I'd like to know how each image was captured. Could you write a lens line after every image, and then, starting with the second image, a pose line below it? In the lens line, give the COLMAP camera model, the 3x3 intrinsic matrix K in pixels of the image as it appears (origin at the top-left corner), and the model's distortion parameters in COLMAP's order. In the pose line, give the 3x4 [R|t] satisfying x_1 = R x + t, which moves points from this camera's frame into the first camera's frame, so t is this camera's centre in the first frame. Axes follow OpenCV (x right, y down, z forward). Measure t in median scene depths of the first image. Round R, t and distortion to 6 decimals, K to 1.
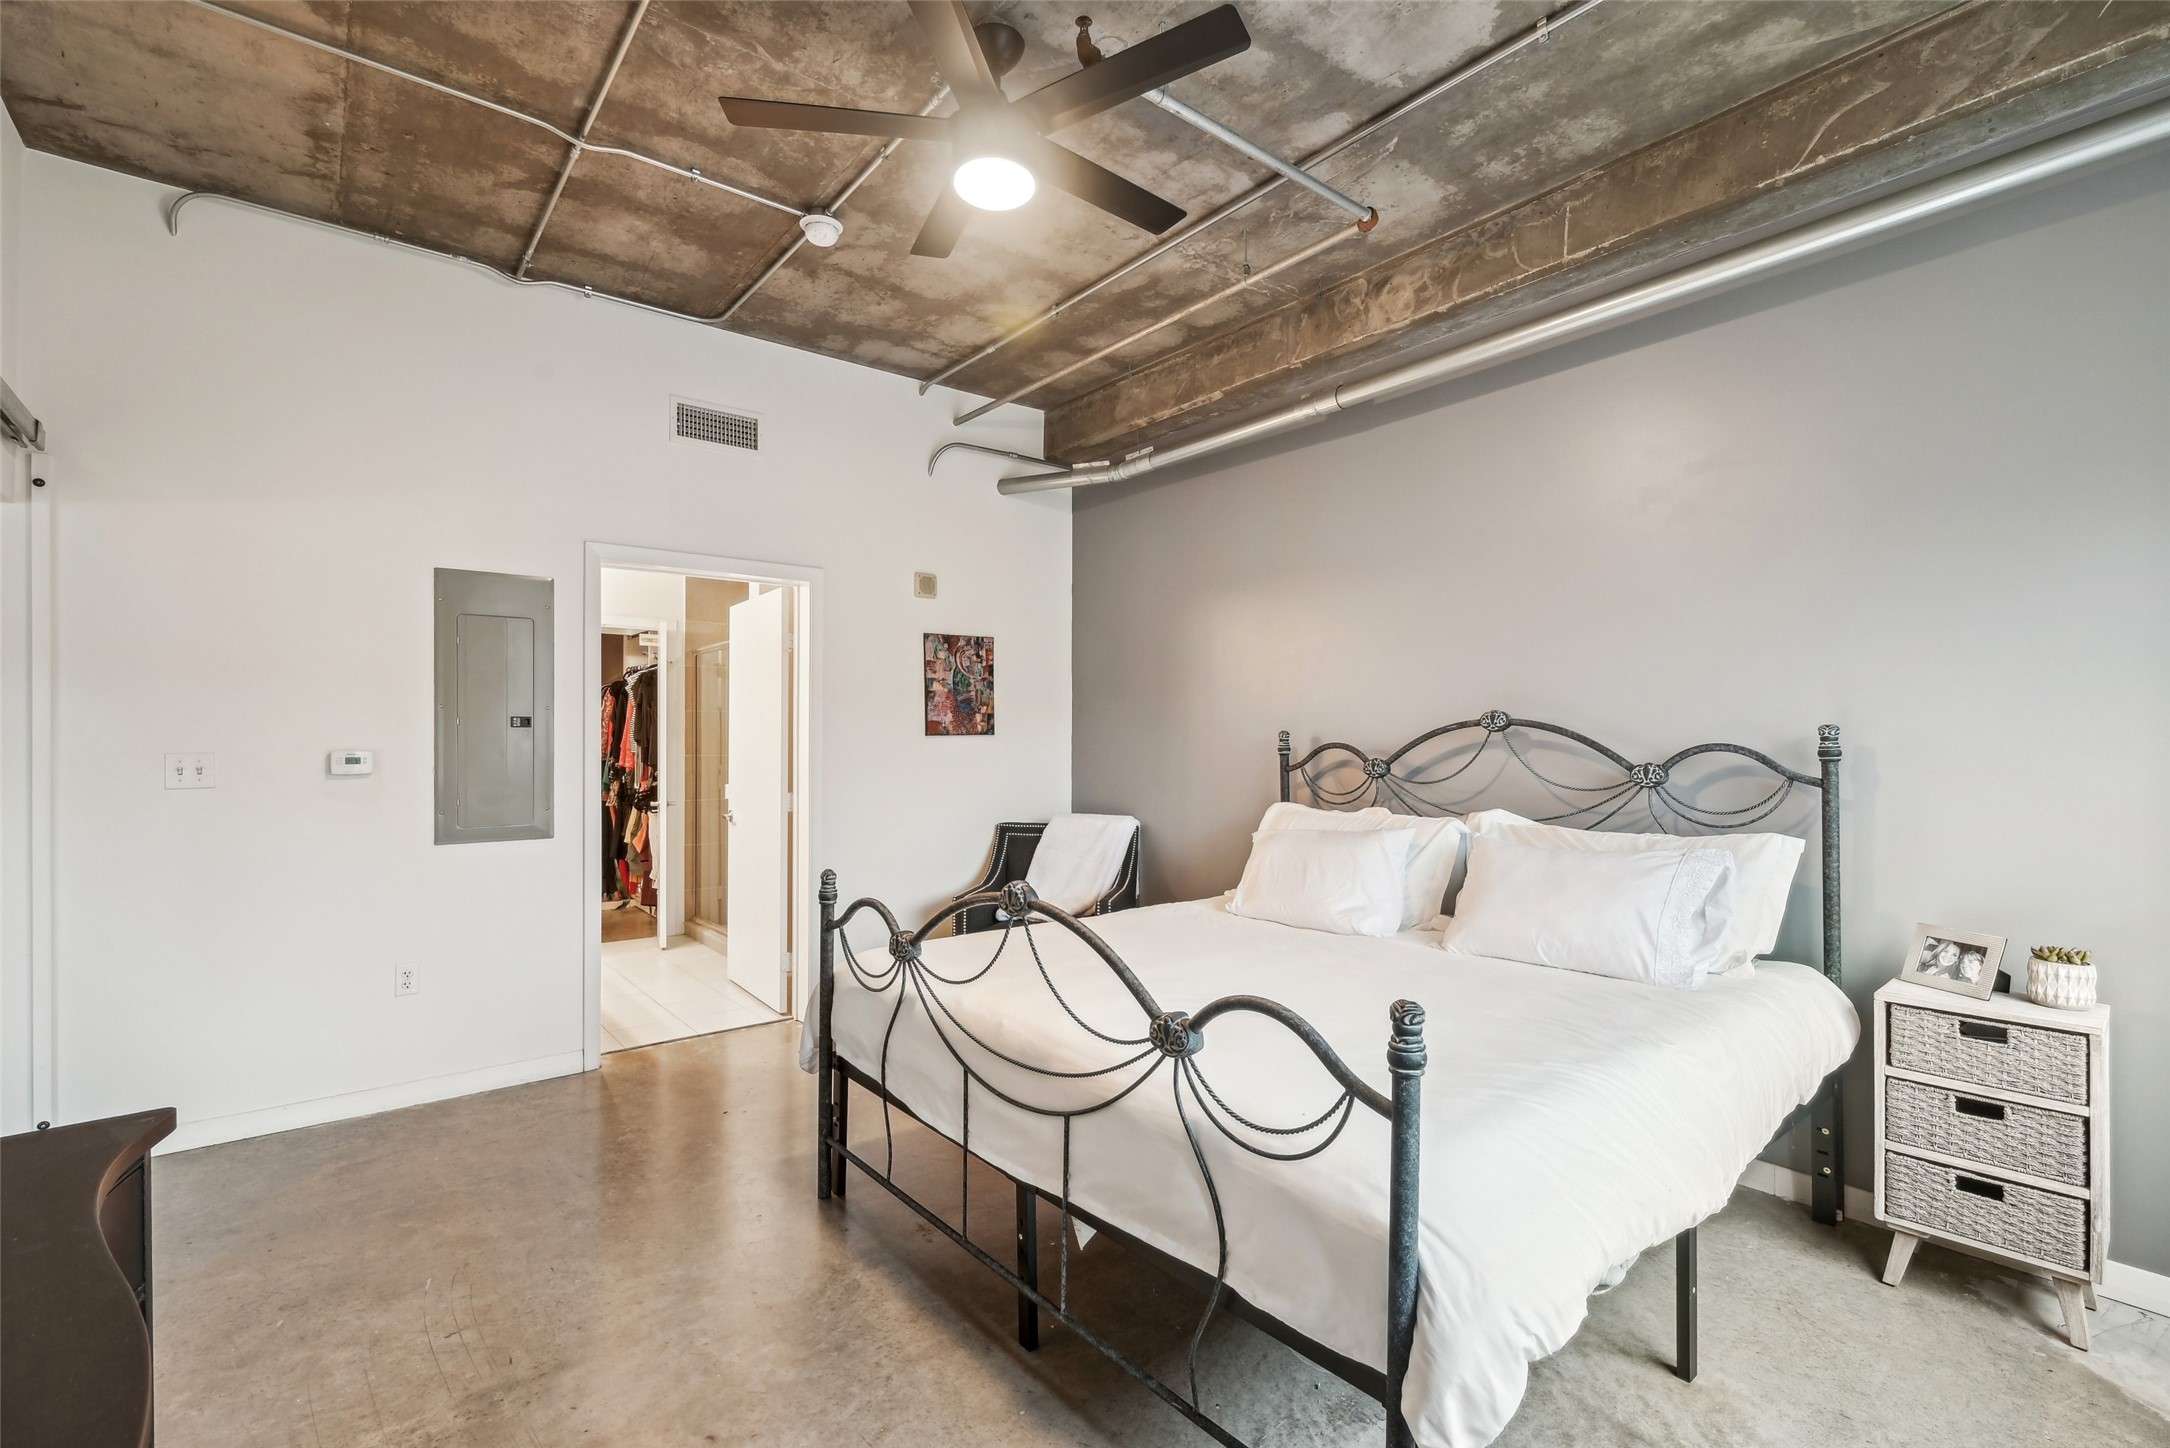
lens RADIAL K [[1007.9, 0, 1086.2], [0, 1007.9, 730.8], [0, 0, 1]] dist [-0.002126, 0.000566]
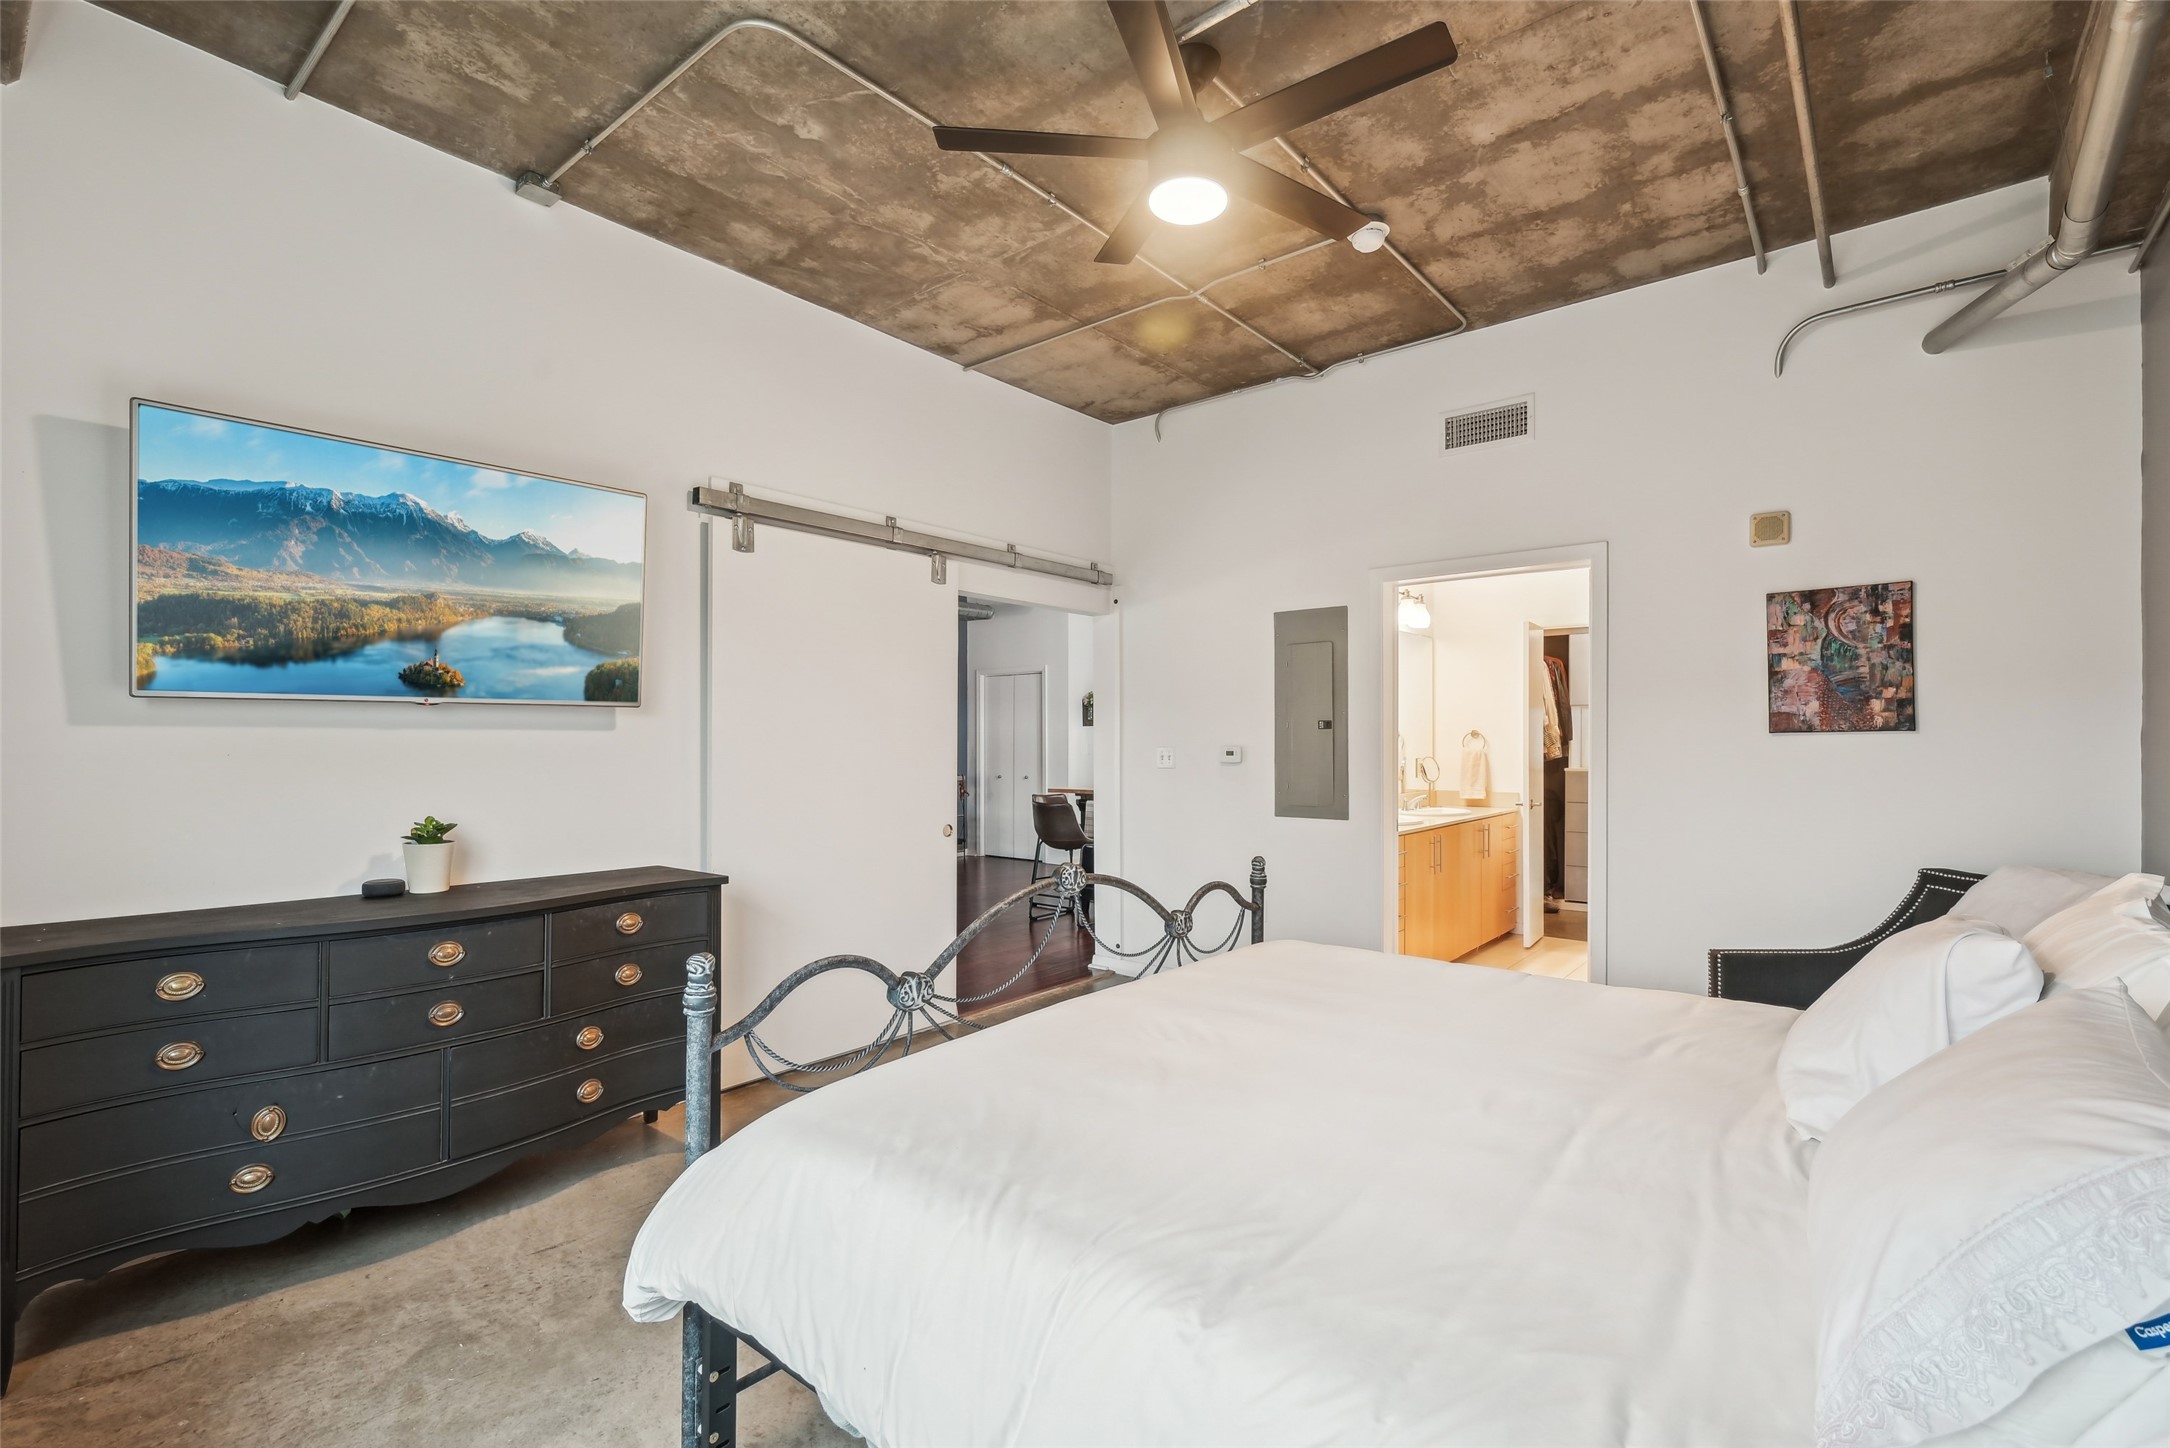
lens RADIAL K [[1007.9, 0, 1084.2], [0, 1007.9, 730.6], [0, 0, 1]] dist [-0.002126, 0.000566]
pose [[0.163872, -0.010583, -0.986425, 0.477334], [0.008032, 0.999924, -0.009393, 0.006070], [0.986449, -0.006384, 0.163945, 0.380203]]
